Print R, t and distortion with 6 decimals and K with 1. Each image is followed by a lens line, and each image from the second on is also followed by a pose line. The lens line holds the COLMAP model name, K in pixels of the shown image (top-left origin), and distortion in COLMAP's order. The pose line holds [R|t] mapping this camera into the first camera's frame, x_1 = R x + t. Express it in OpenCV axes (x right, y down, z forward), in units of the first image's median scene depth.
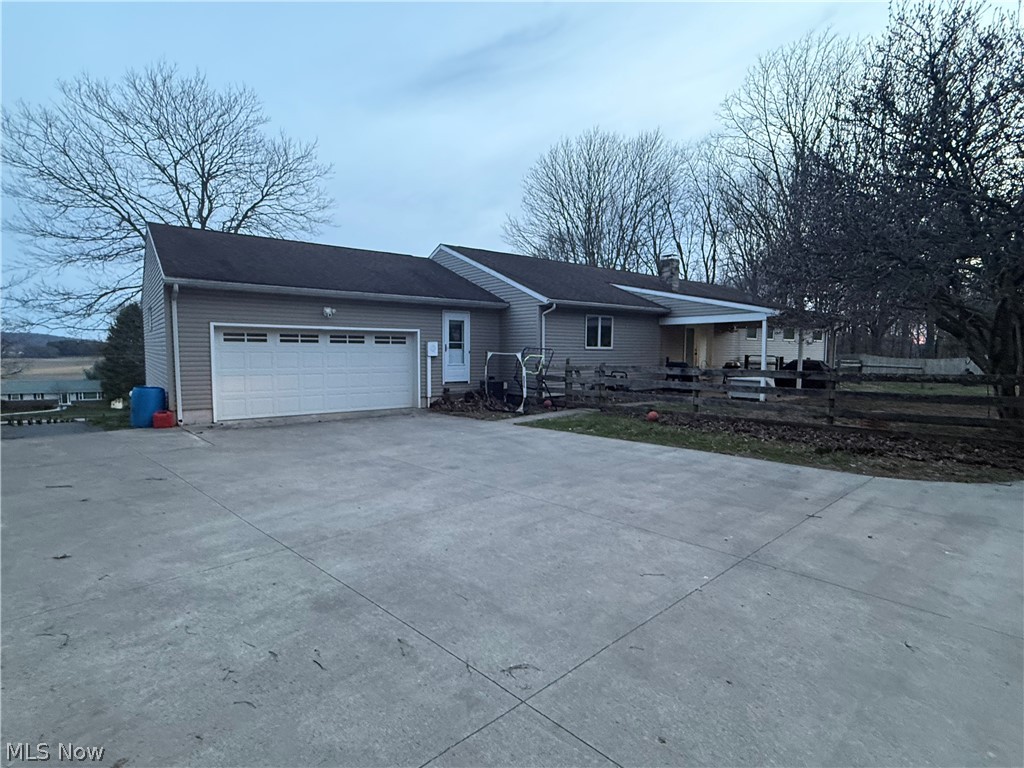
lens RADIAL K [[513.3, 0, 510.3], [0, 513.3, 384.3], [0, 0, 1]] dist [0.002771, 0.000693]
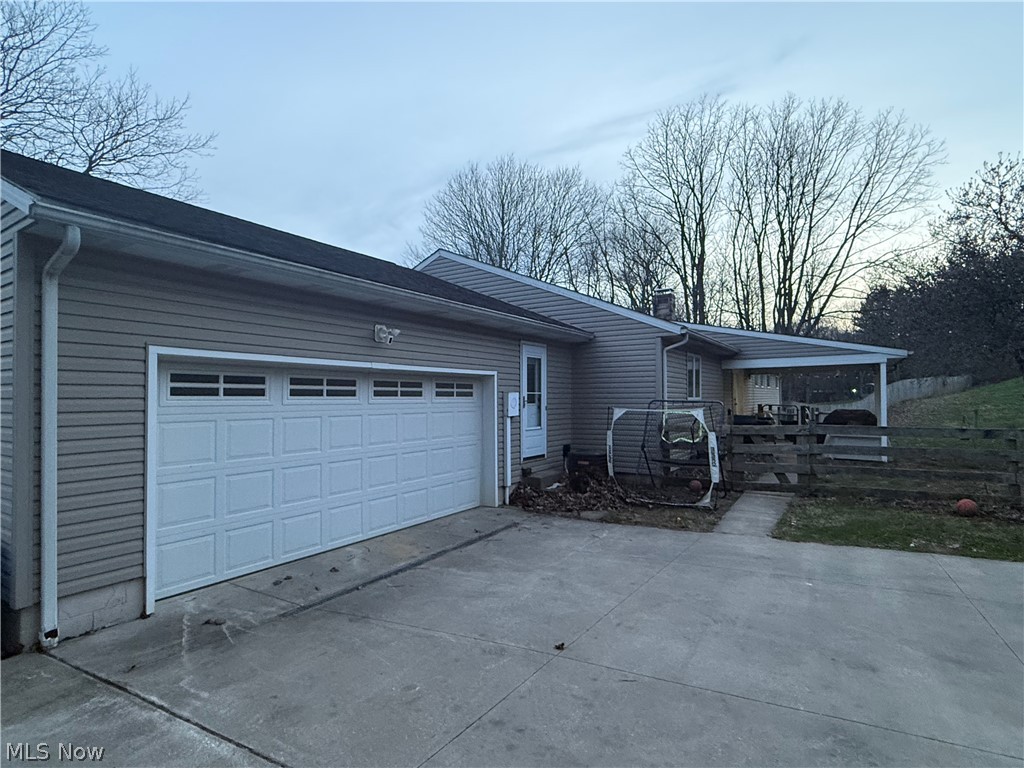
lens RADIAL K [[526.8, 0, 513.8], [0, 526.8, 387.2], [0, 0, 1]] dist [0.005803, 0.000191]
pose [[0.946692, -0.004472, 0.322109, -0.346573], [0.033135, 0.995952, -0.083557, -0.037127], [-0.320431, 0.089776, 0.943008, 0.418064]]
